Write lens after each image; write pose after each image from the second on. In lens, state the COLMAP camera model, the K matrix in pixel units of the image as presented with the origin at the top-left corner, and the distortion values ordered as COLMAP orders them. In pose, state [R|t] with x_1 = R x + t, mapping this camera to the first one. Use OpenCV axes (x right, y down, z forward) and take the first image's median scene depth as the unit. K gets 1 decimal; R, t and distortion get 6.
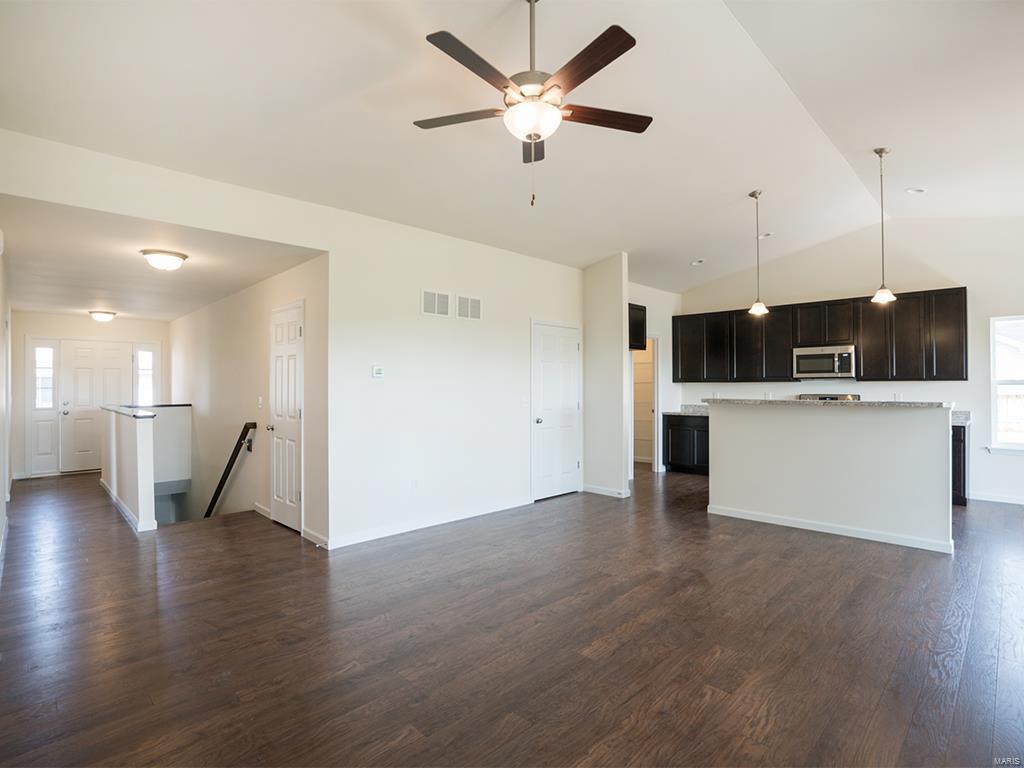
lens RADIAL K [[505.3, 0, 480.0], [0, 505.3, 383.4], [0, 0, 1]] dist [-0.000813, -0.000507]
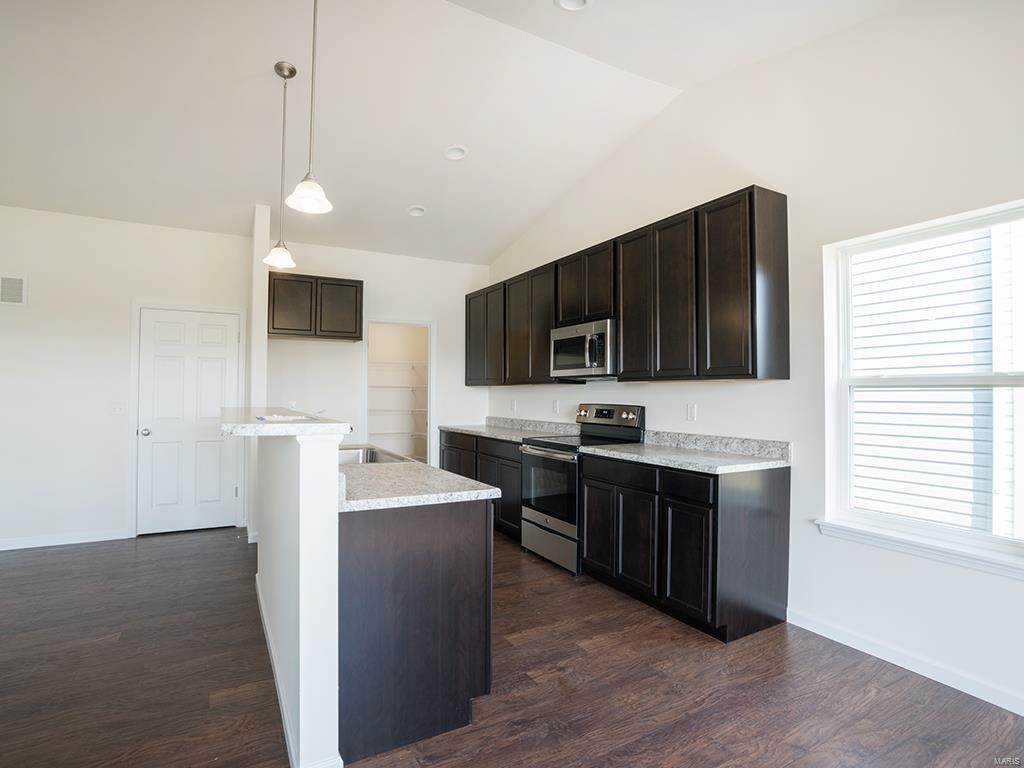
lens RADIAL K [[480.8, 0, 463.4], [0, 480.8, 385.3], [0, 0, 1]] dist [0.001476, 0.000200]
pose [[0.955774, 0.010599, -0.293911, 0.735982], [-0.016058, 0.999740, -0.016166, 0.011338], [0.293663, 0.020171, 0.955696, 0.422759]]
